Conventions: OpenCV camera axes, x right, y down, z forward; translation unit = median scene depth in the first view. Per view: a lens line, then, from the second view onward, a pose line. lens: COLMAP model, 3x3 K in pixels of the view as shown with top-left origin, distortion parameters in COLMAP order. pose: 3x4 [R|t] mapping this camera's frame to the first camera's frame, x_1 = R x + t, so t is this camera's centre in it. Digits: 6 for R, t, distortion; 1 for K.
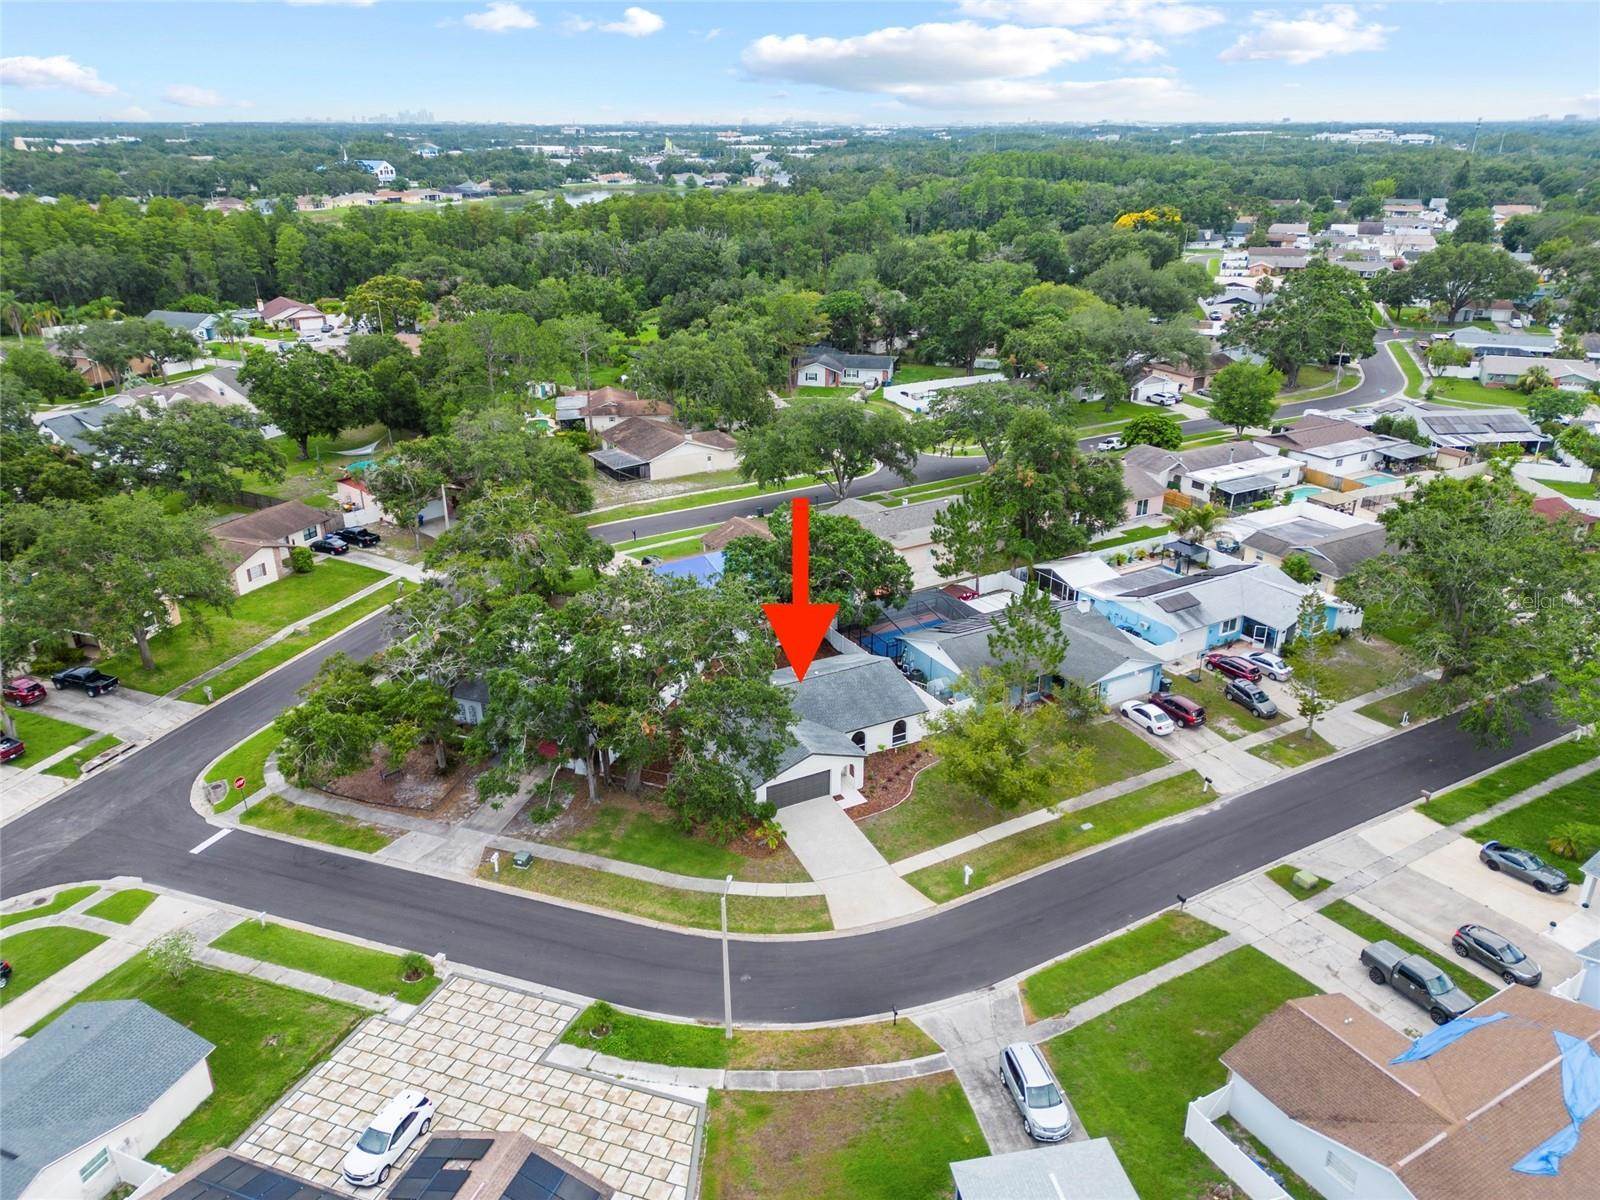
lens RADIAL K [[1126.4, 0, 796.9], [0, 1126.4, 595.0], [0, 0, 1]] dist [0.073756, -0.080884]
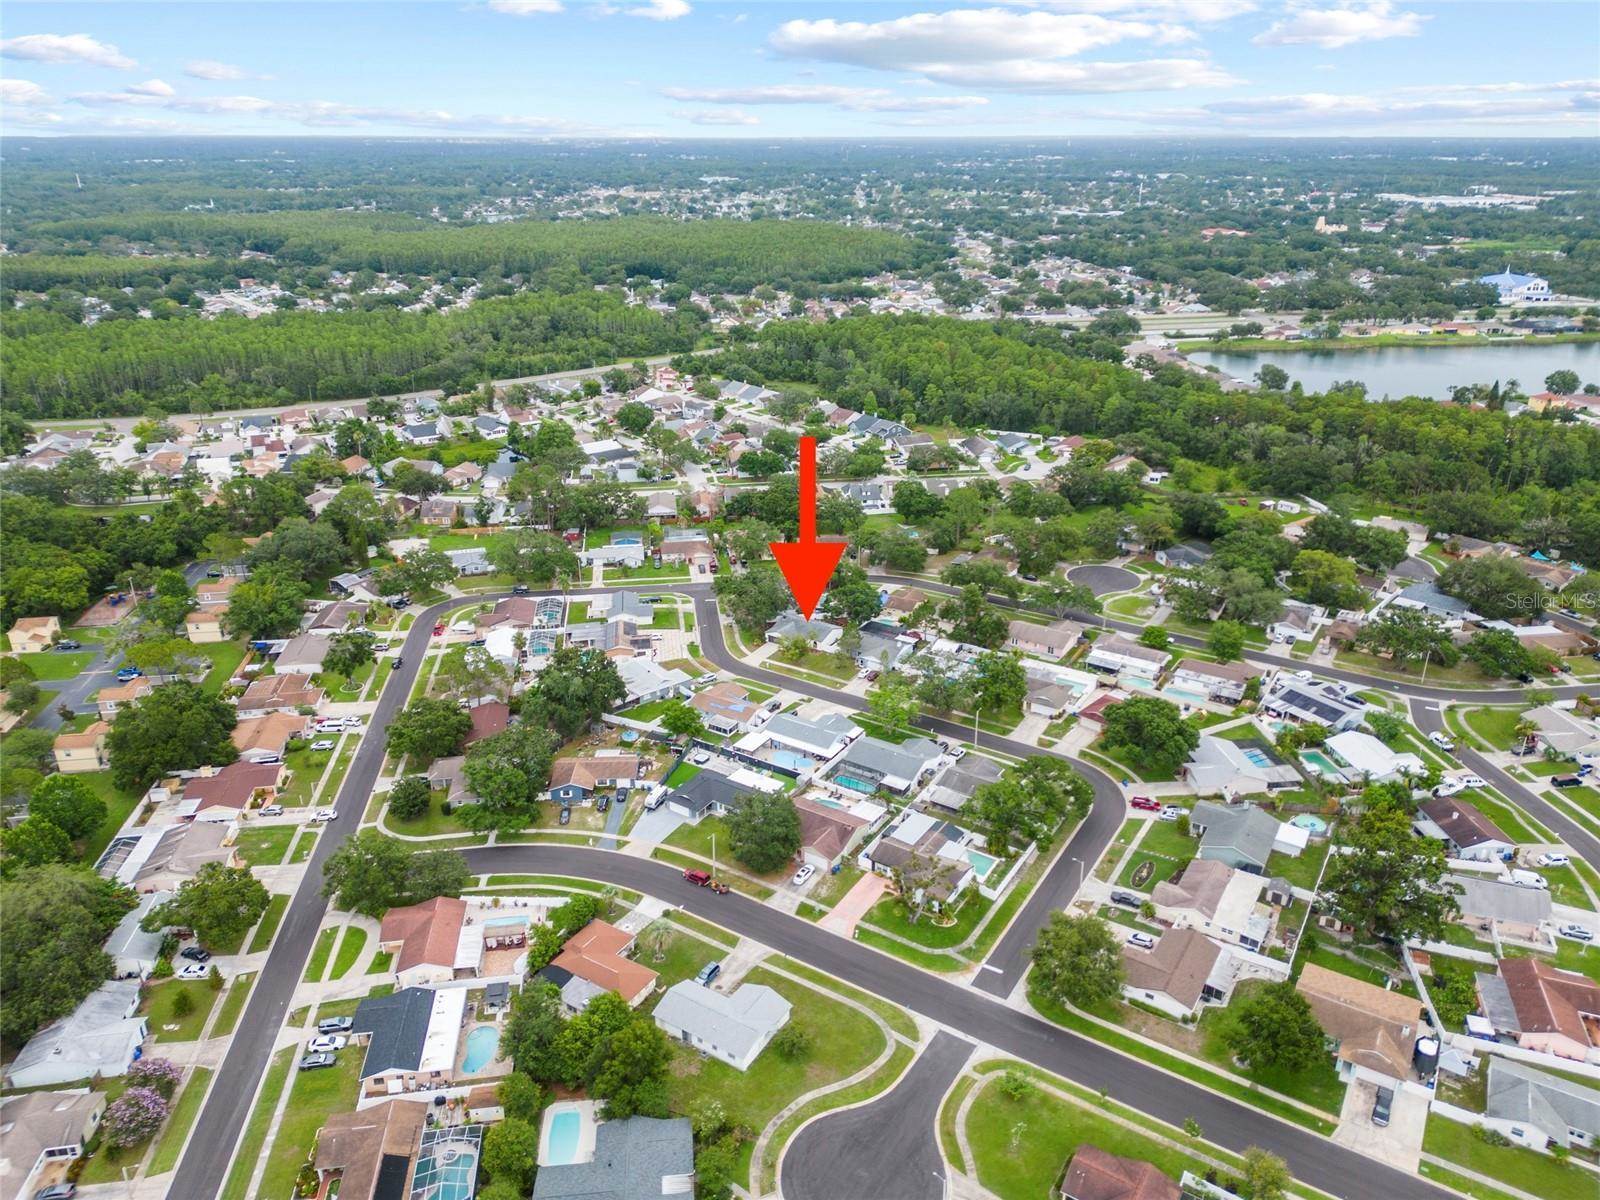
lens RADIAL K [[1126.4, 0, 796.9], [0, 1126.4, 595.0], [0, 0, 1]] dist [0.073756, -0.080884]
pose [[0.466145, 0.335317, -0.818701, 2.278262], [-0.338068, 0.922676, 0.185416, -0.515690], [0.817569, 0.190346, 0.543461, -0.786396]]
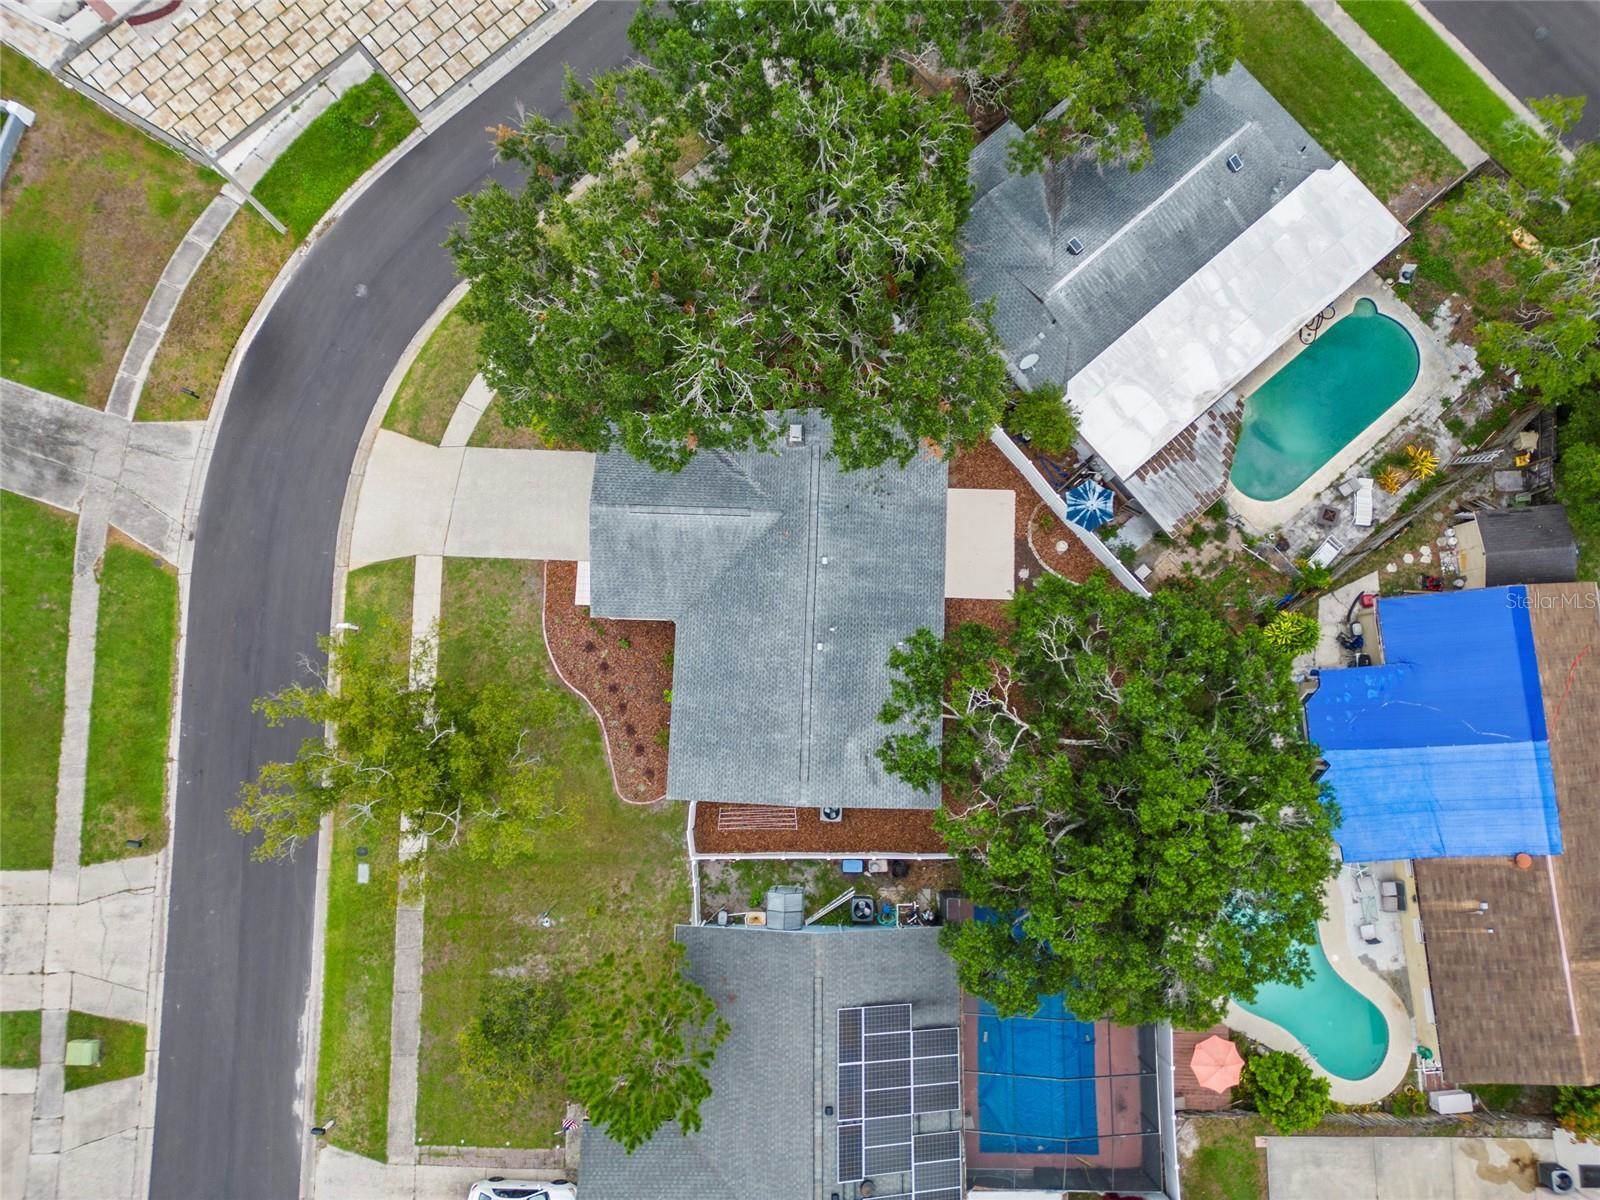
lens RADIAL K [[1126.4, 0, 796.9], [0, 1126.4, 595.0], [0, 0, 1]] dist [0.073756, -0.080884]
pose [[-0.493317, 0.864571, -0.095680, 0.041272], [-0.334074, -0.086753, 0.938546, -0.337002], [0.803140, 0.494965, 0.331628, 0.640367]]
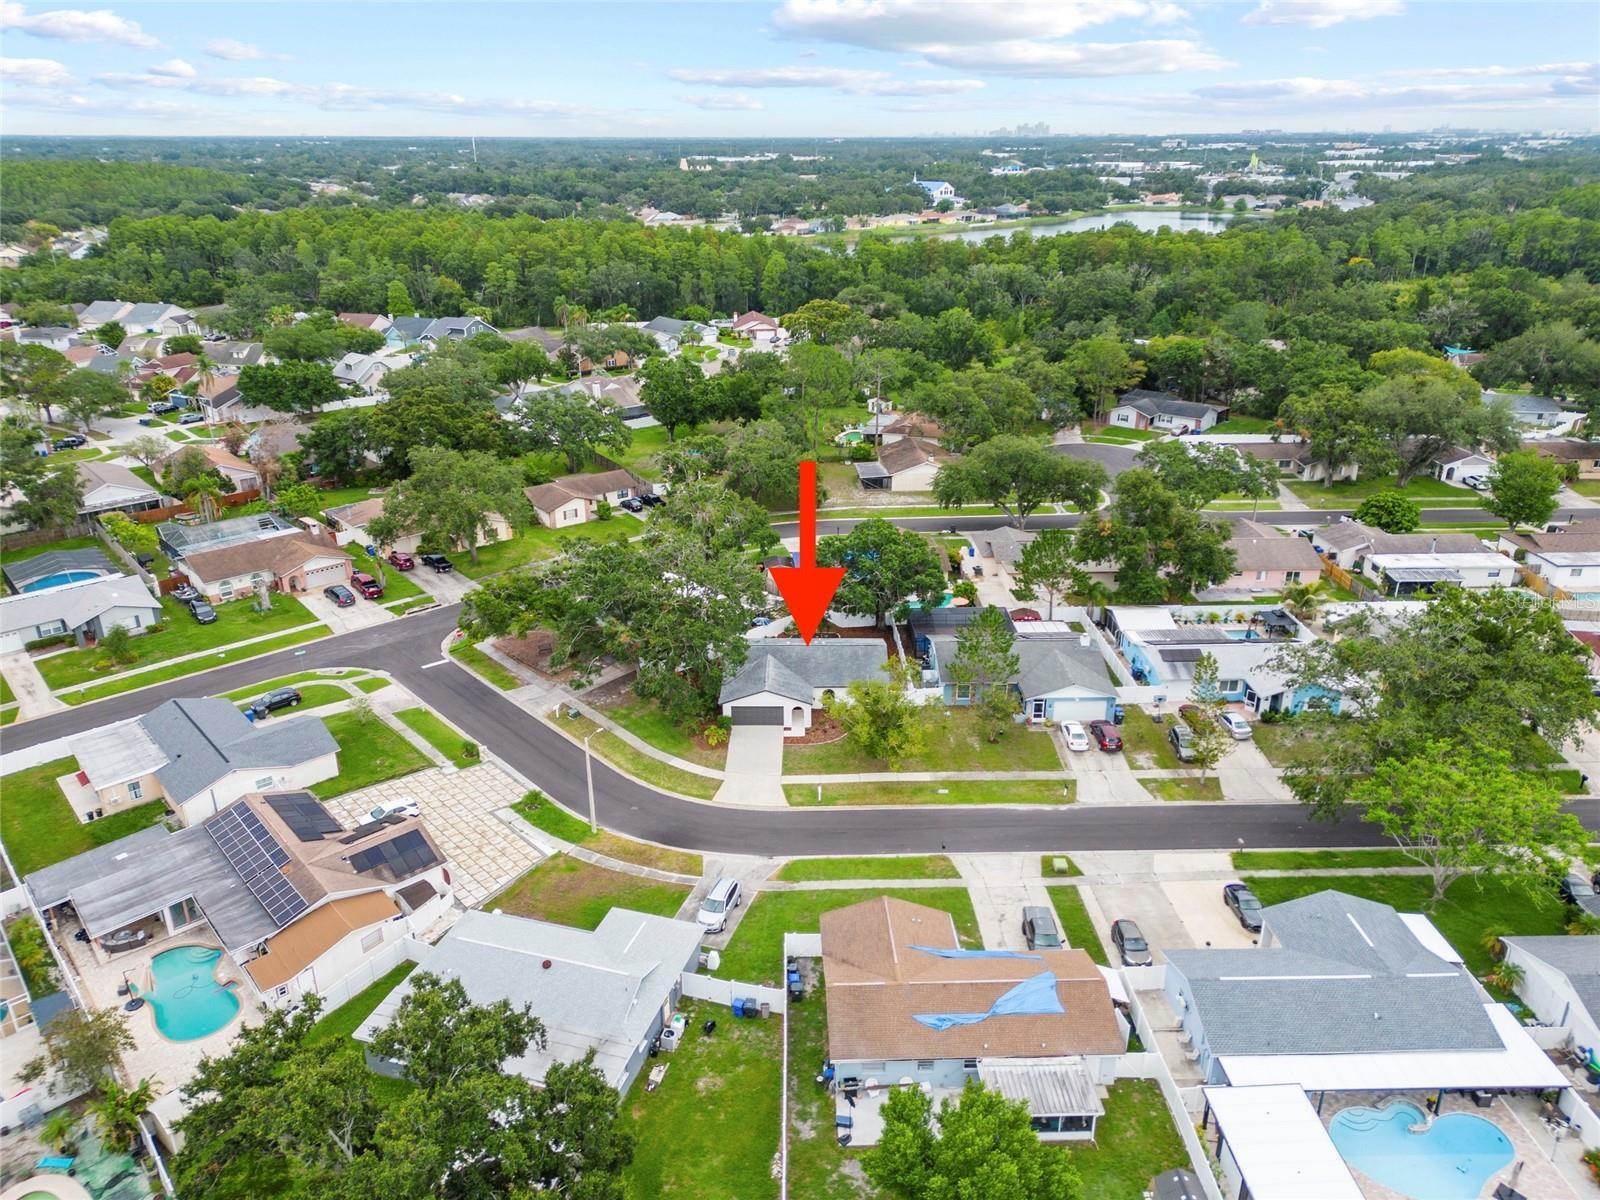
lens RADIAL K [[1126.4, 0, 796.9], [0, 1126.4, 595.0], [0, 0, 1]] dist [0.073756, -0.080884]
pose [[0.881947, 0.176141, -0.437200, 0.445741], [-0.179428, 0.983178, 0.034153, -0.020657], [0.435861, 0.048325, 0.898716, -0.165426]]
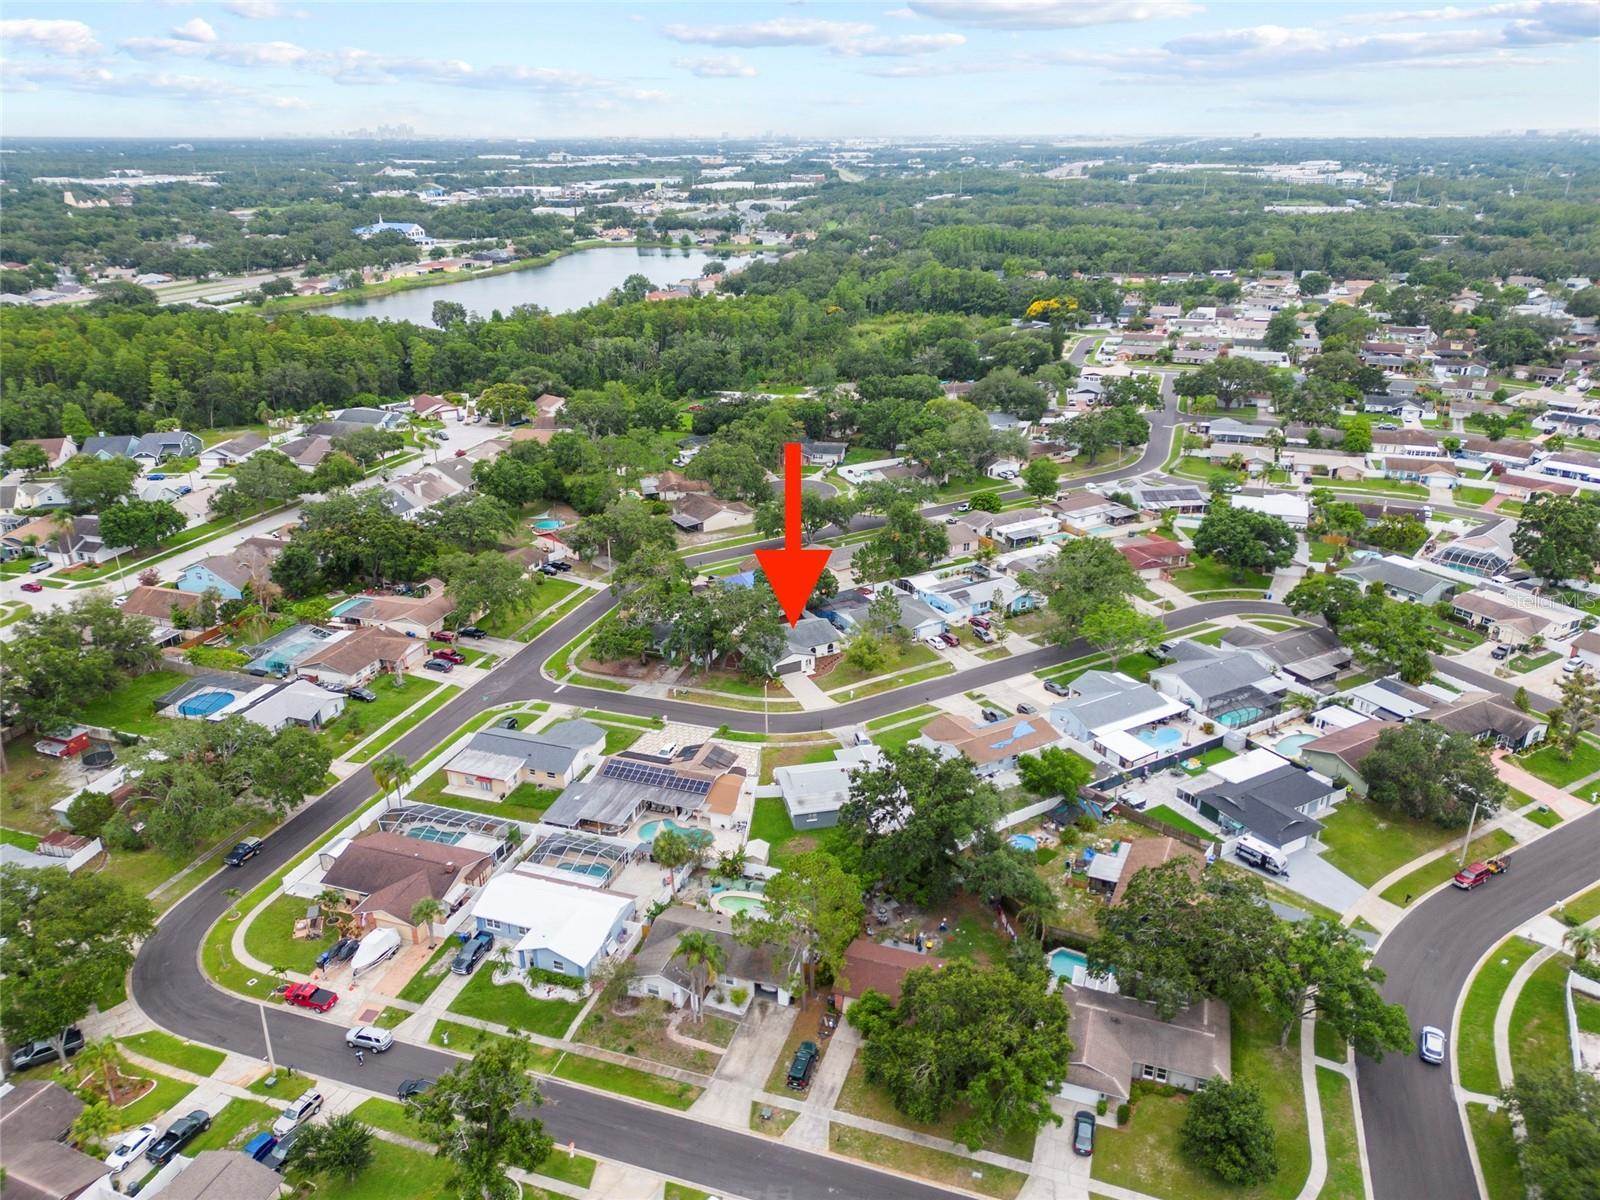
lens RADIAL K [[1133.8, 0, 800.0], [0, 1133.8, 600.0], [0, 0, 1]] dist [0.056551, -0.006090]
pose [[0.999816, -0.008381, 0.017246, -0.011243], [0.008466, 0.999952, -0.004865, 0.023224], [-0.017204, 0.005010, 0.999839, -1.108391]]
